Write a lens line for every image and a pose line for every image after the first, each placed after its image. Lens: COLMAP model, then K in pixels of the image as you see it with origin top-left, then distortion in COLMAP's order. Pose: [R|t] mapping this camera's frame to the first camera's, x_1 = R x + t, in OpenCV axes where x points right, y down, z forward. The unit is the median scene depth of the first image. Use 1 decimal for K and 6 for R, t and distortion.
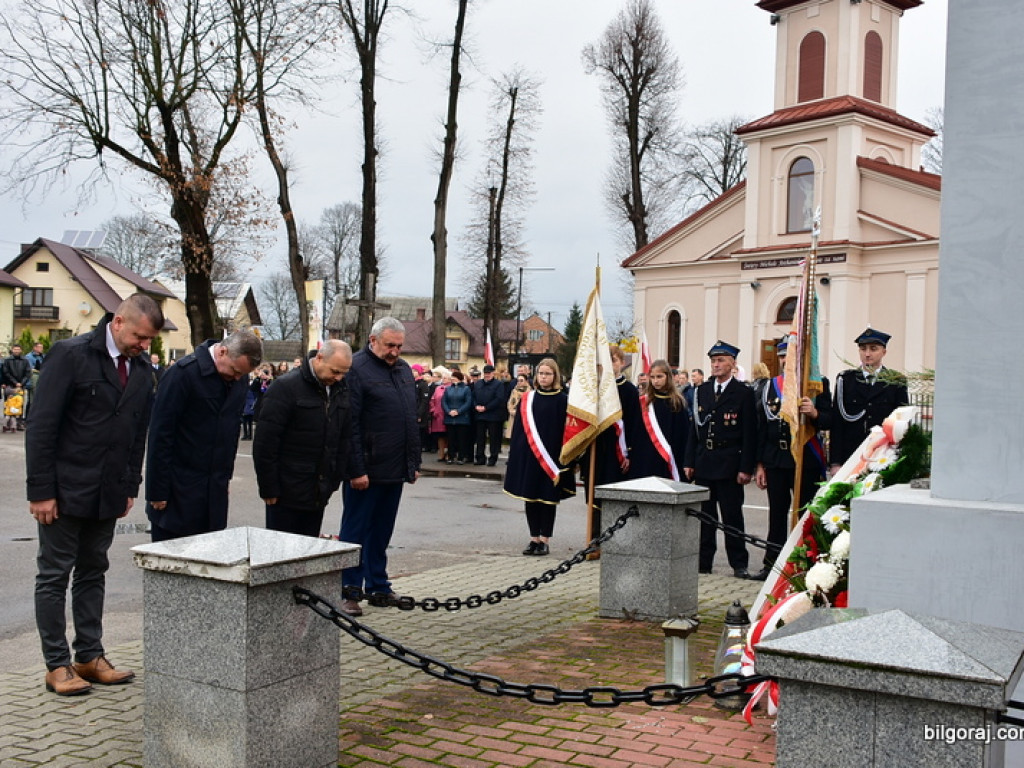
lens RADIAL K [[1100.1, 0, 512.8], [0, 1100.1, 391.7], [0, 0, 1]] dist [-0.014482, 0.006868]
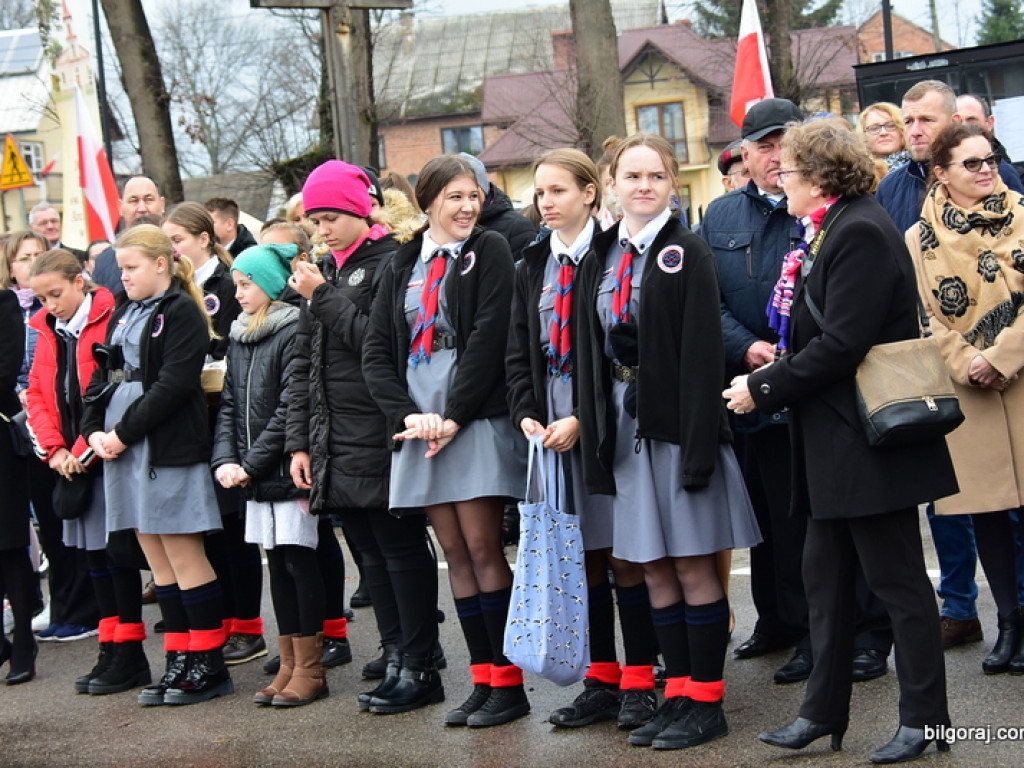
lens RADIAL K [[2828.4, 0, 511.7], [0, 2828.4, 384.1], [0, 0, 1]] dist [-0.073157, 0.314229]
pose [[0.984734, -0.123631, -0.122532, -0.007160], [0.129150, 0.990891, 0.038148, -0.001240], [0.116700, -0.053390, 0.991731, 0.284761]]
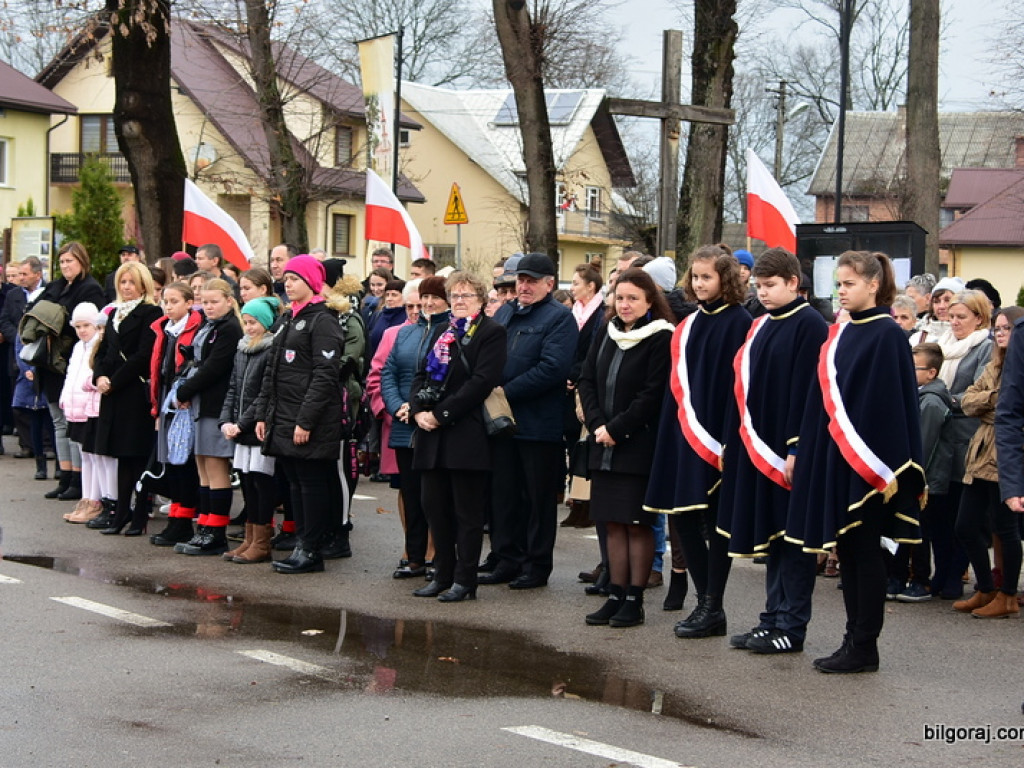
lens RADIAL K [[2482.7, 0, 512.9], [0, 2482.7, 381.5], [0, 0, 1]] dist [-0.073296, 0.595548]
pose [[0.947112, -0.000348, -0.320903, 0.100153], [0.005756, 0.999857, 0.015904, 0.000055], [0.320852, -0.016911, 0.946979, 0.181078]]
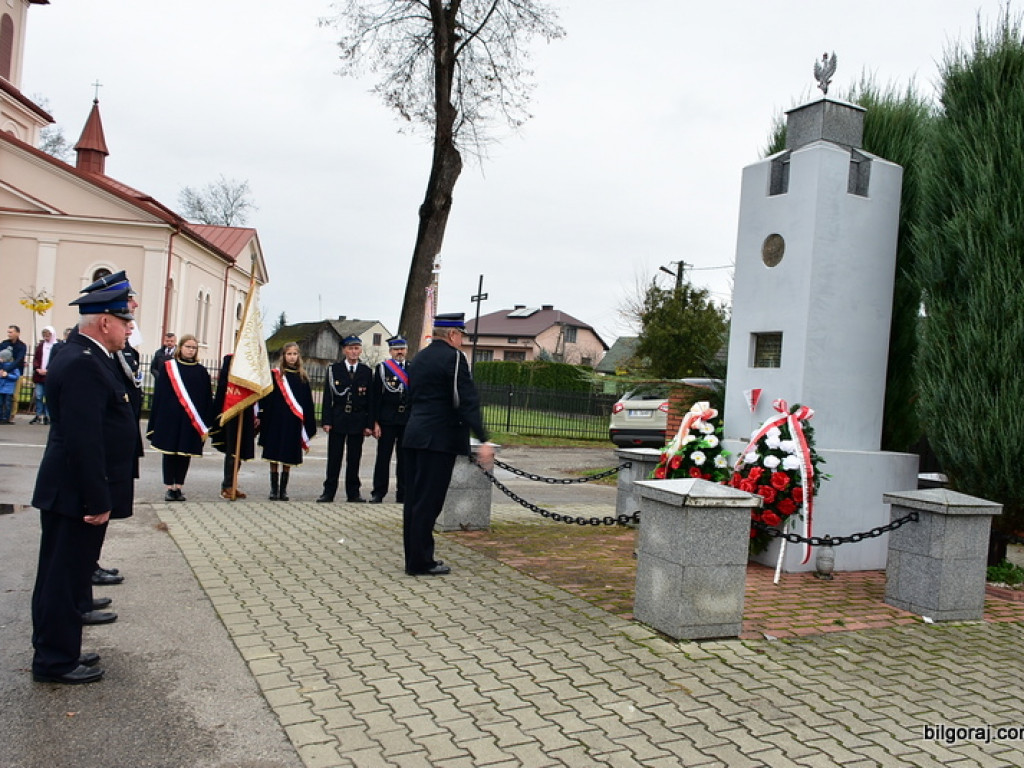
lens RADIAL K [[929.5, 0, 514.0], [0, 929.5, 388.2], [0, 0, 1]] dist [0.021111, -0.063847]
pose [[0.560678, 0.014774, 0.827902, -0.148307], [-0.057467, 0.998124, 0.021106, -0.003252], [-0.826037, -0.059411, 0.560475, 0.037465]]
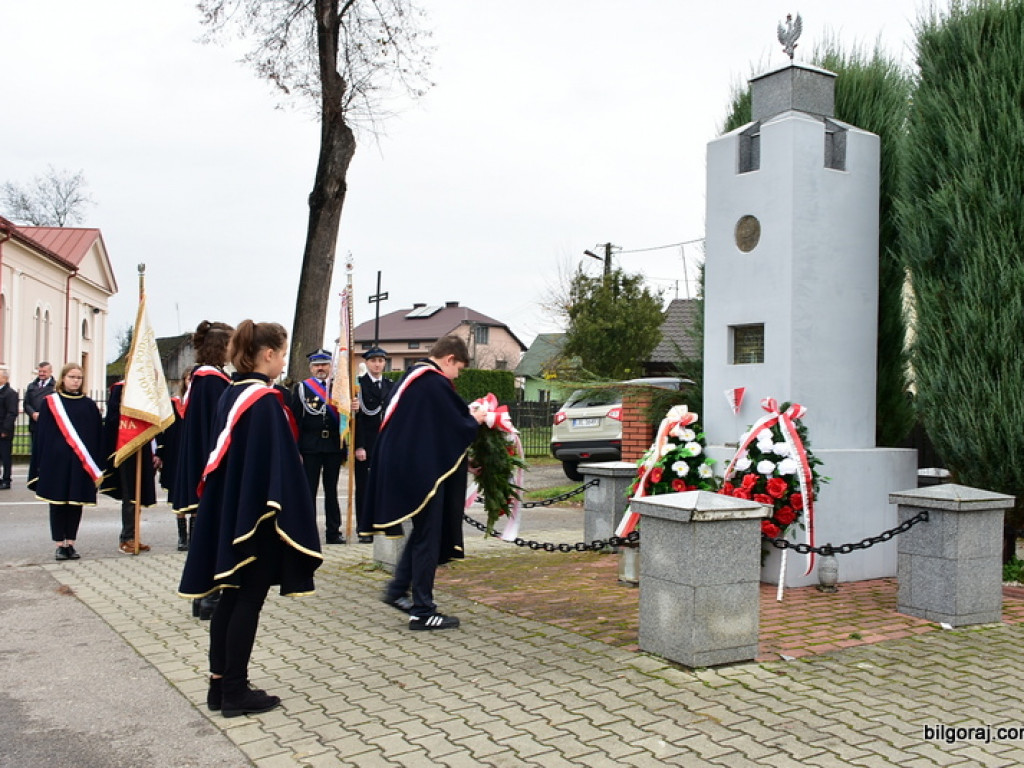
lens RADIAL K [[1100.1, 0, 512.8], [0, 1100.1, 391.7], [0, 0, 1]] dist [-0.014482, 0.006868]
pose [[0.484030, -0.011059, 0.874982, -0.160548], [0.000651, 0.999924, 0.012279, -0.003739], [-0.875051, -0.005374, 0.484000, 0.041696]]
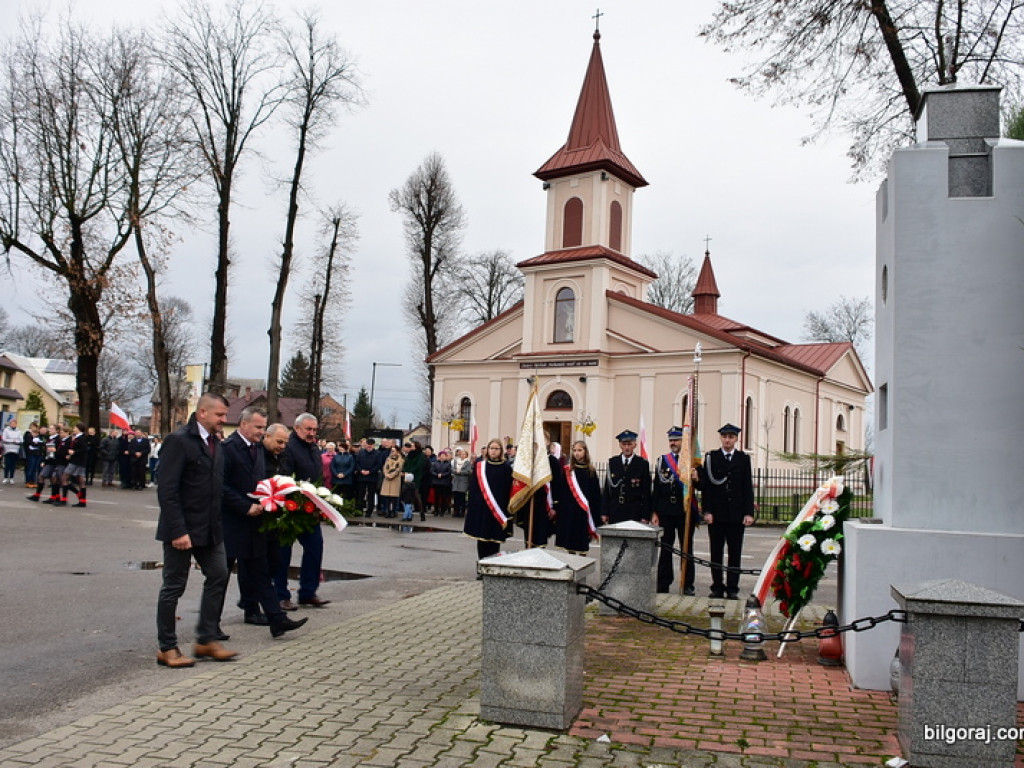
lens RADIAL K [[881.3, 0, 512.3], [0, 881.3, 384.2], [0, 0, 1]] dist [-0.042122, -0.015505]
pose [[0.970818, 0.033732, 0.237432, -0.053679], [-0.013549, 0.996192, -0.086130, -0.000530], [-0.239433, 0.080399, 0.967578, -0.024174]]
